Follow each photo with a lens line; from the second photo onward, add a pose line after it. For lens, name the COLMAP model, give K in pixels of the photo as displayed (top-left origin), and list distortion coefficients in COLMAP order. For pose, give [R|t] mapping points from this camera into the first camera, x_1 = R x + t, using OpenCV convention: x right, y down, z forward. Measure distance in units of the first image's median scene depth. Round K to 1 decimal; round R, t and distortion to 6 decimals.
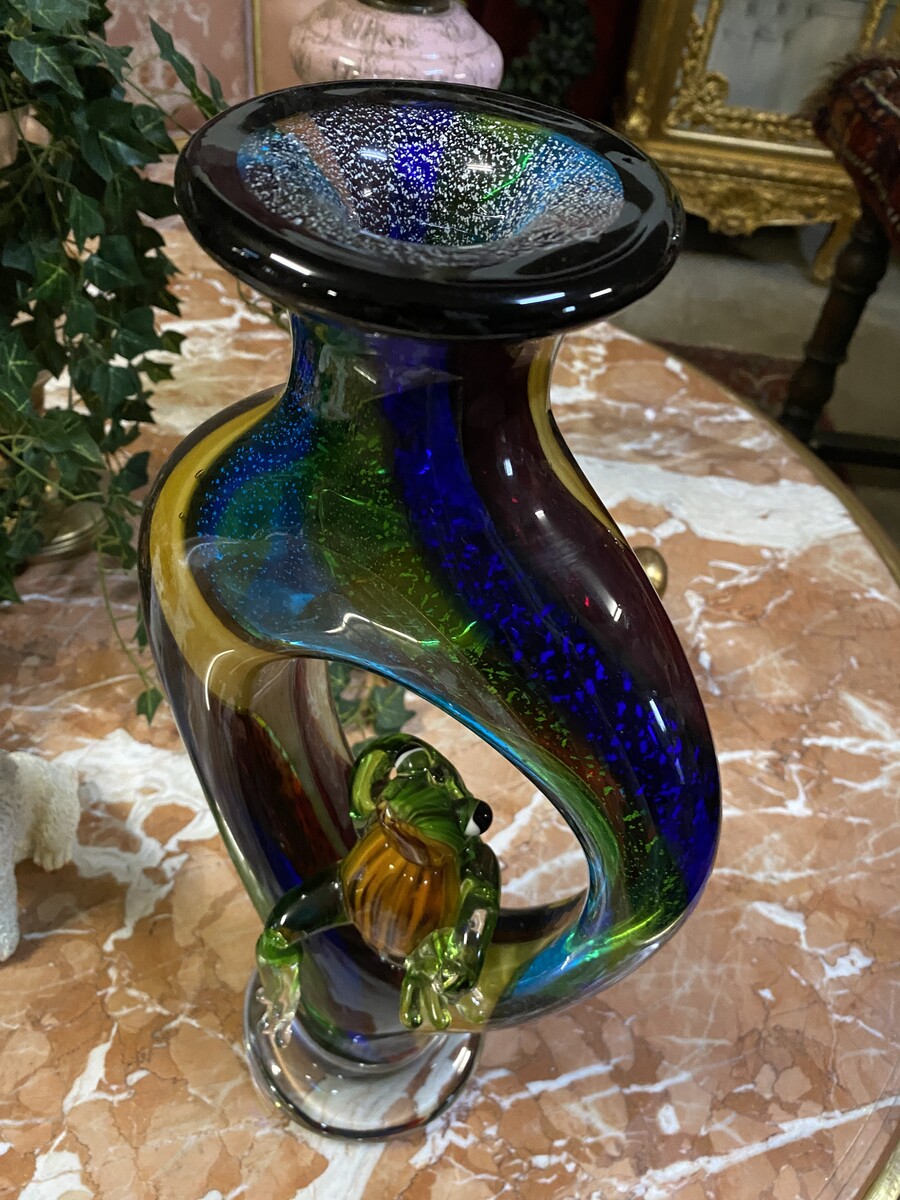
lens RADIAL K [[923.7, 0, 455.0], [0, 923.7, 599.2], [0, 0, 1]] dist [-0.004318, 0.001330]
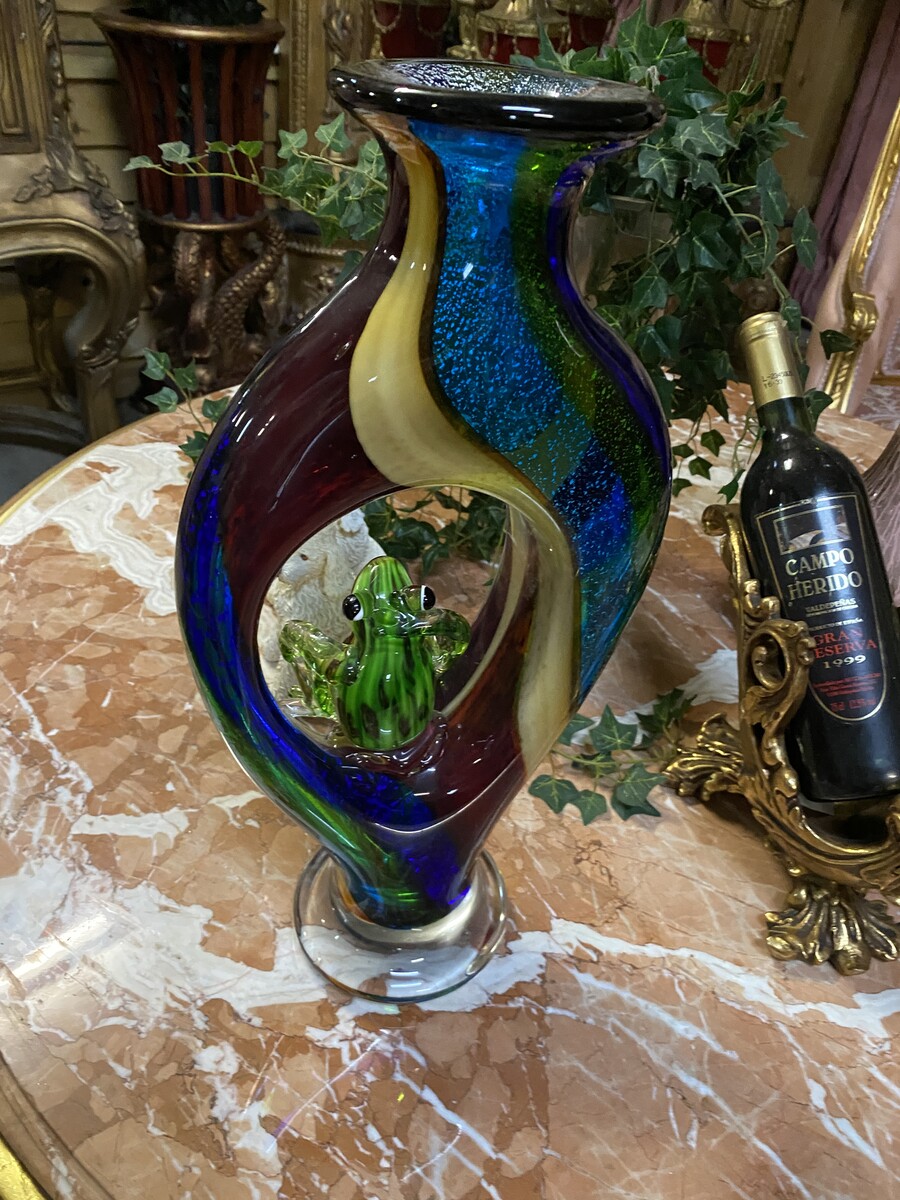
lens RADIAL K [[923.7, 0, 439.7], [0, 923.7, 598.2], [0, 0, 1]] dist [-0.004318, 0.001330]
pose [[0.569372, 0.448231, -0.689133, 0.525620], [-0.600808, 0.799053, 0.023330, 0.075121], [0.561111, 0.400753, 0.724260, 0.081474]]
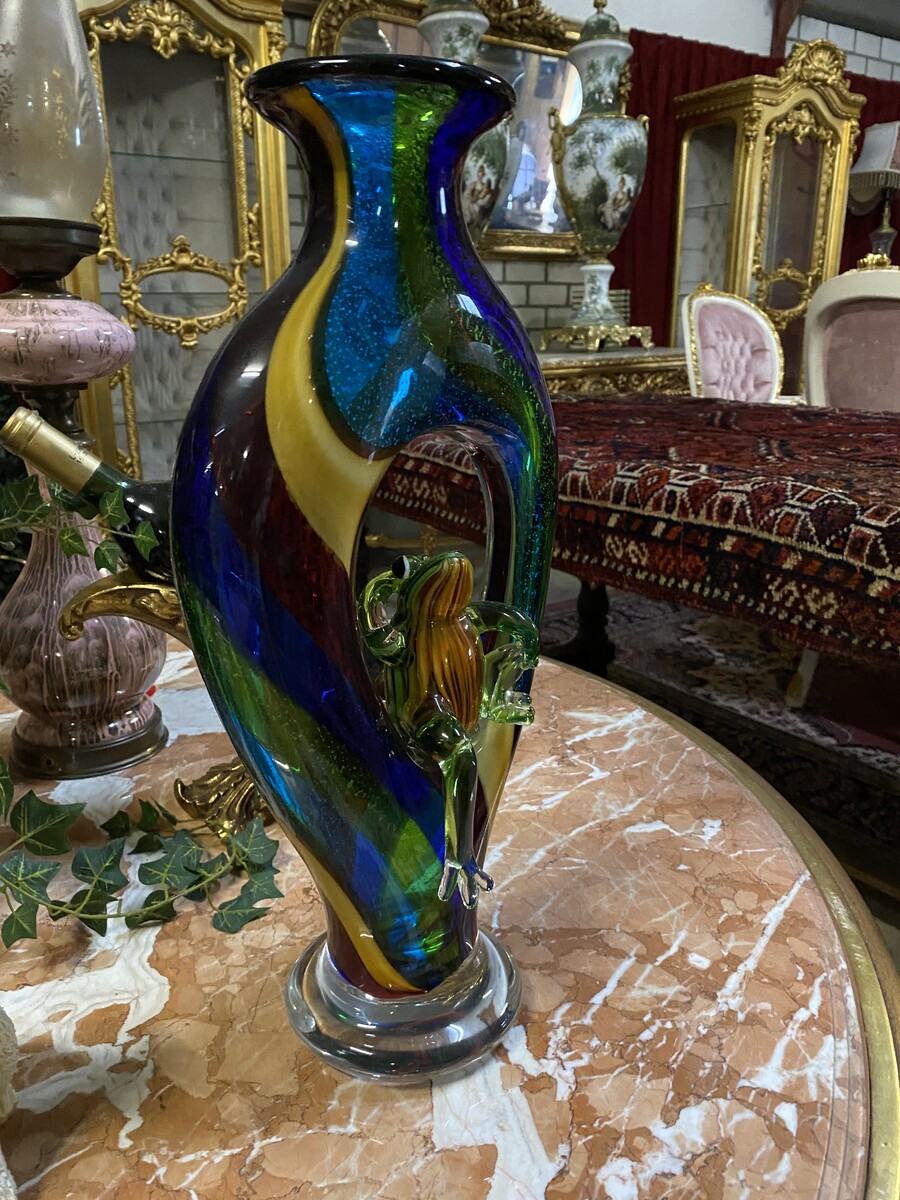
lens RADIAL K [[923.7, 0, 443.1], [0, 923.7, 598.6], [0, 0, 1]] dist [-0.004318, 0.001330]
pose [[0.793104, -0.277309, 0.542297, -0.480260], [0.489918, 0.819446, -0.297468, 0.377613], [-0.361893, 0.501605, 0.785765, 0.021907]]
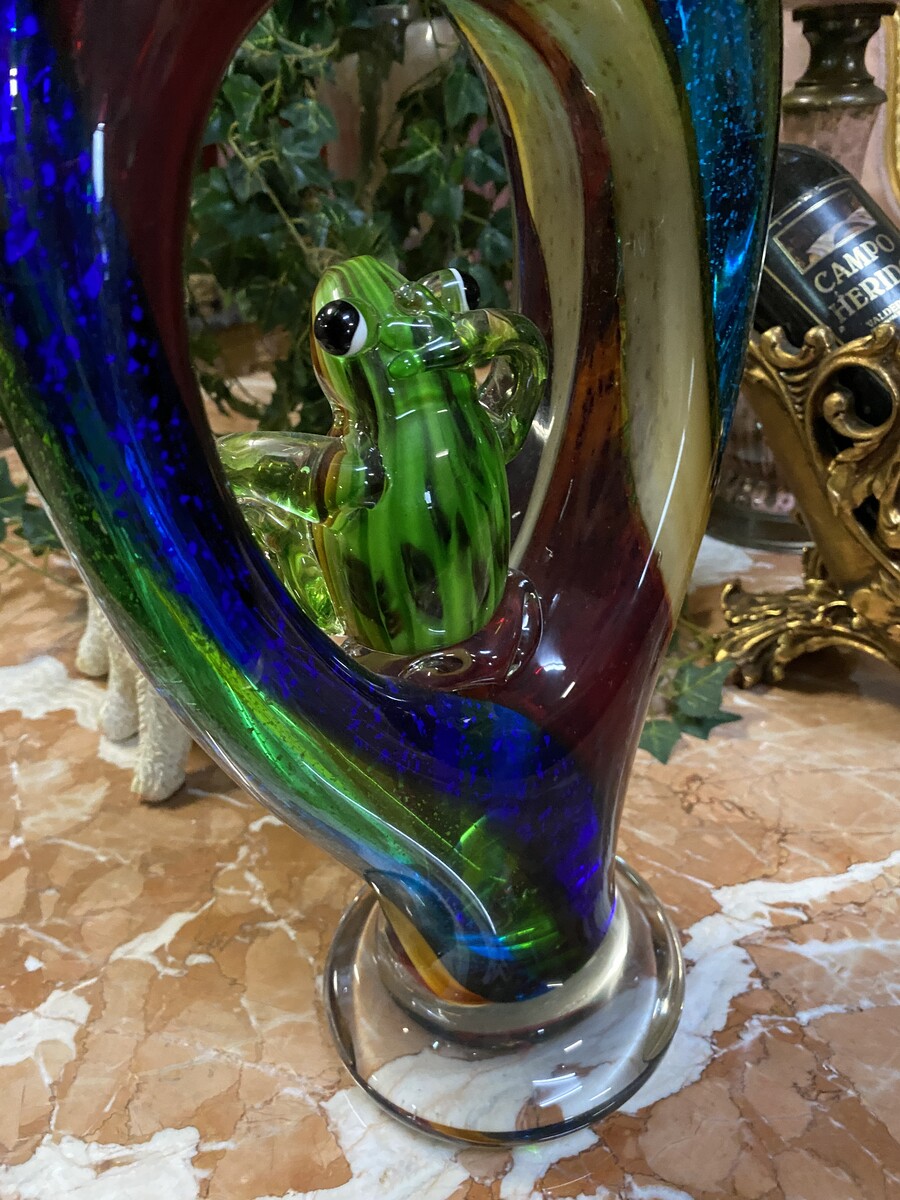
lens RADIAL K [[923.7, 0, 442.5], [0, 923.7, 604.4], [0, 0, 1]] dist [-0.004318, 0.001330]
pose [[0.831911, 0.116868, -0.542462, 0.186565], [-0.267139, 0.941182, -0.206912, 0.330529], [0.486375, 0.317046, 0.814200, 0.371285]]
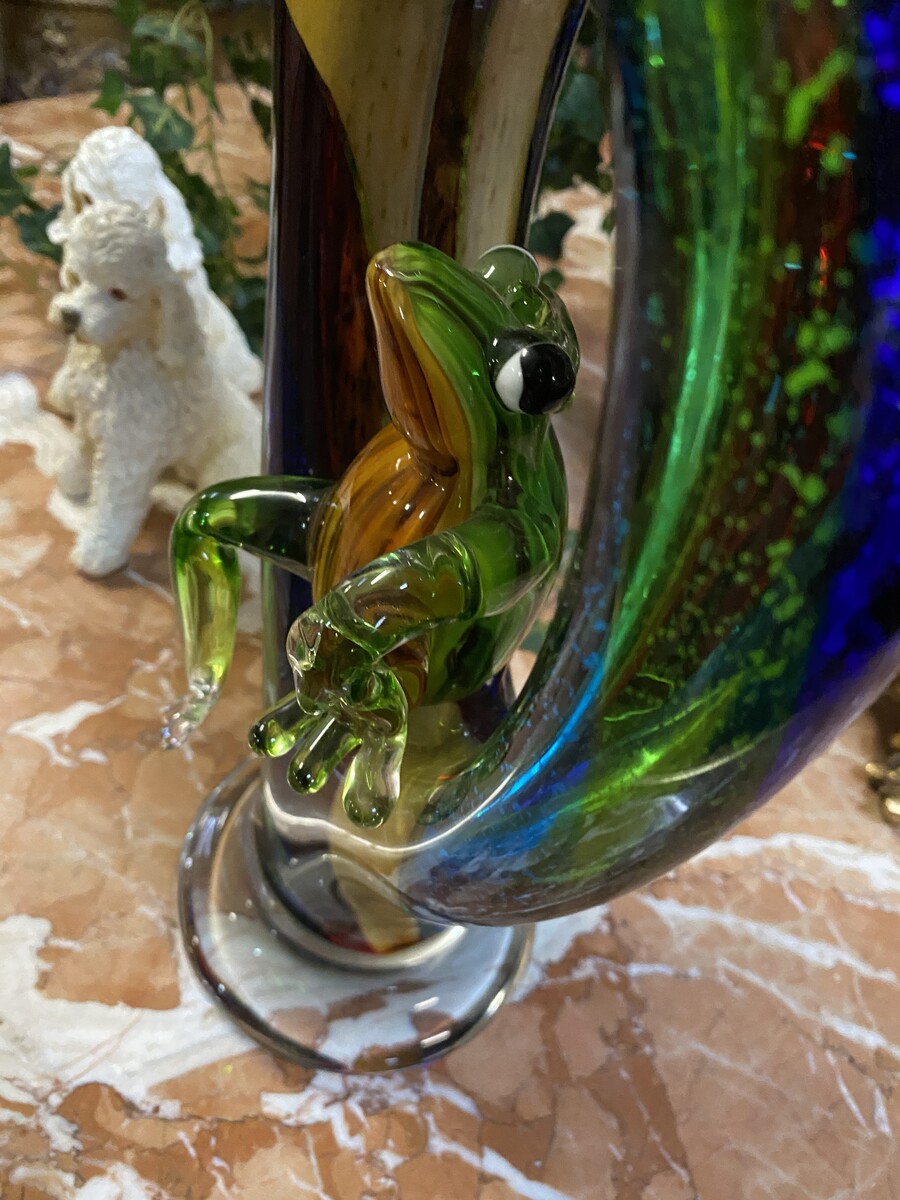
lens RADIAL K [[923.7, 0, 461.3], [0, 923.7, 601.2], [0, 0, 1]] dist [-0.004318, 0.001330]
pose [[0.757072, 0.472243, -0.451473, 0.164326], [-0.521820, 0.852884, 0.017085, 0.223529], [0.393123, 0.222653, 0.892121, 0.386337]]
